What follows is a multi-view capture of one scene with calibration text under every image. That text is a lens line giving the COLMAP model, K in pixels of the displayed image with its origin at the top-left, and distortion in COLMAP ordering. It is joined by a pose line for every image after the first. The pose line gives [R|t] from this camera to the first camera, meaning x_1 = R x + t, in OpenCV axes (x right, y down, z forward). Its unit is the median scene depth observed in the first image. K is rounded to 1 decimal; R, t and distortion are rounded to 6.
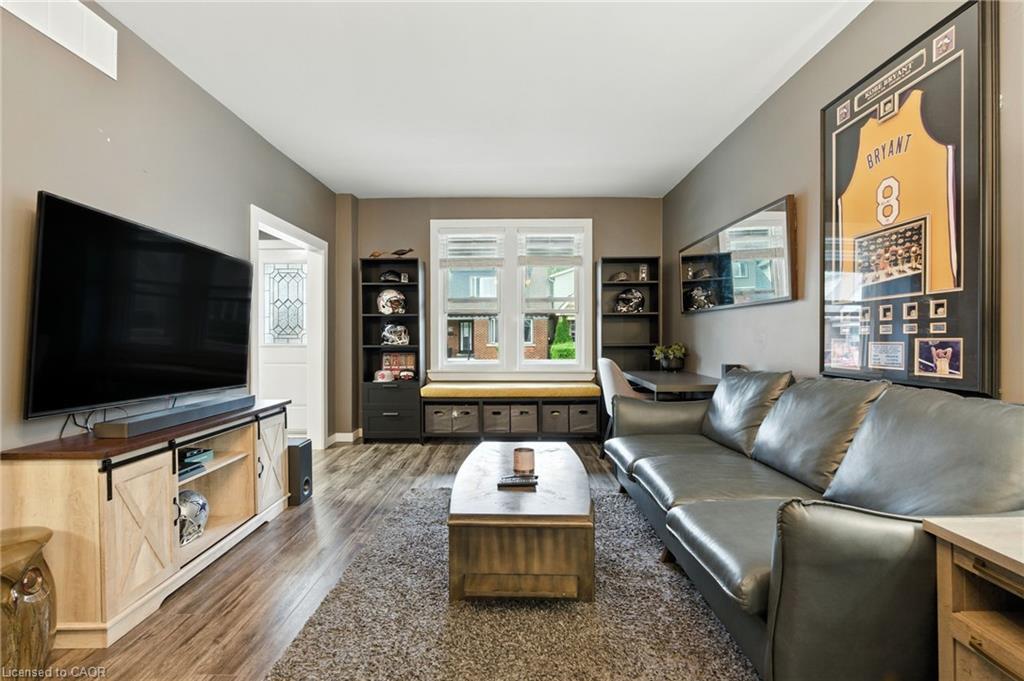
lens RADIAL K [[468.1, 0, 511.3], [0, 468.1, 336.6], [0, 0, 1]] dist [-0.016567, 0.004957]
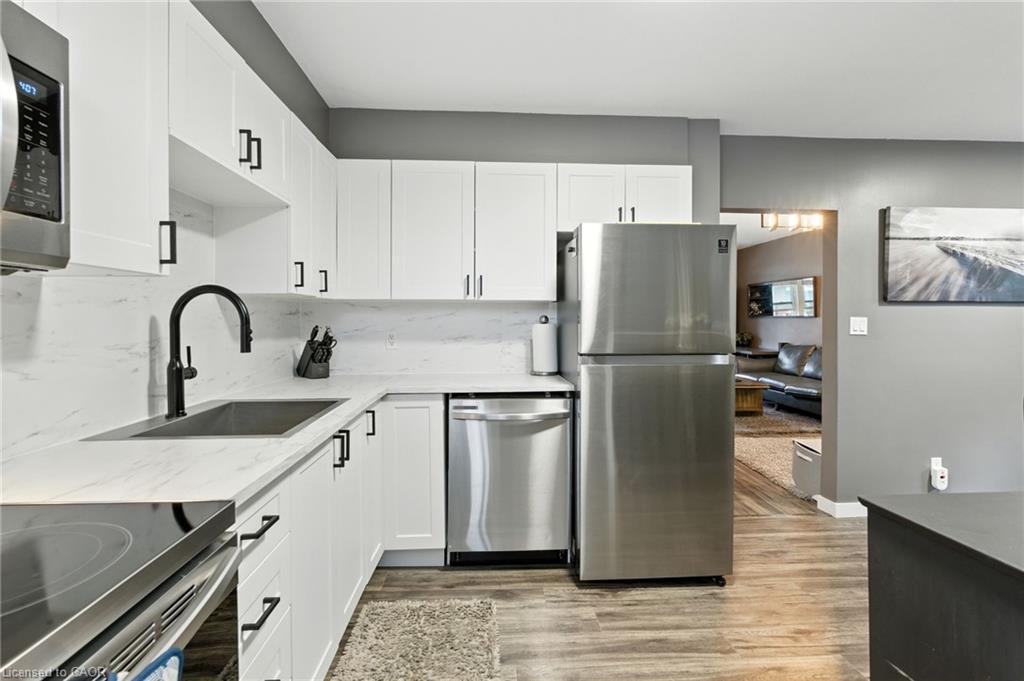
lens RADIAL K [[468.1, 0, 505.5], [0, 468.1, 322.9], [0, 0, 1]] dist [-0.016567, 0.004957]
pose [[0.999049, -0.000875, 0.043603, -1.388479], [0.000310, 0.999916, 0.012975, -0.093689], [-0.043610, -0.012949, 0.998965, -1.704439]]
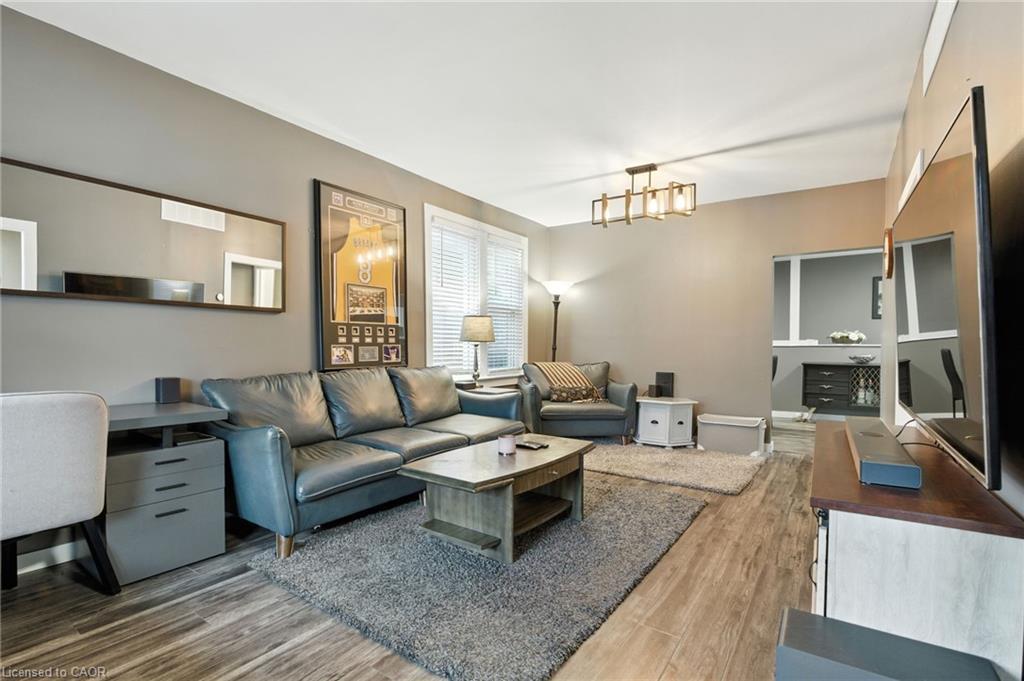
lens RADIAL K [[468.1, 0, 510.9], [0, 468.1, 346.2], [0, 0, 1]] dist [-0.016567, 0.004957]
pose [[-0.817682, -0.001133, 0.575669, -0.626426], [-0.003321, 0.999991, -0.002750, 0.010849], [-0.575661, -0.004160, -0.817678, 1.852521]]
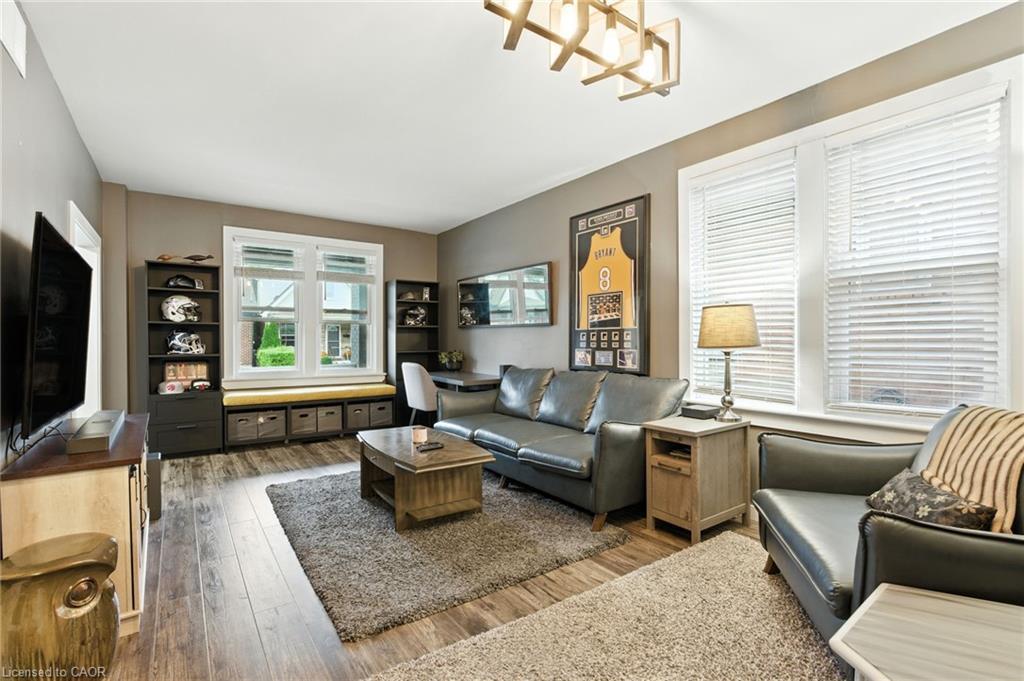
lens RADIAL K [[468.1, 0, 504.3], [0, 468.1, 341.0], [0, 0, 1]] dist [-0.016567, 0.004957]
pose [[0.815744, 0.001883, 0.578410, -0.566304], [-0.004007, 0.999989, 0.002395, -0.028610], [-0.578399, -0.004271, 0.815743, -0.304816]]
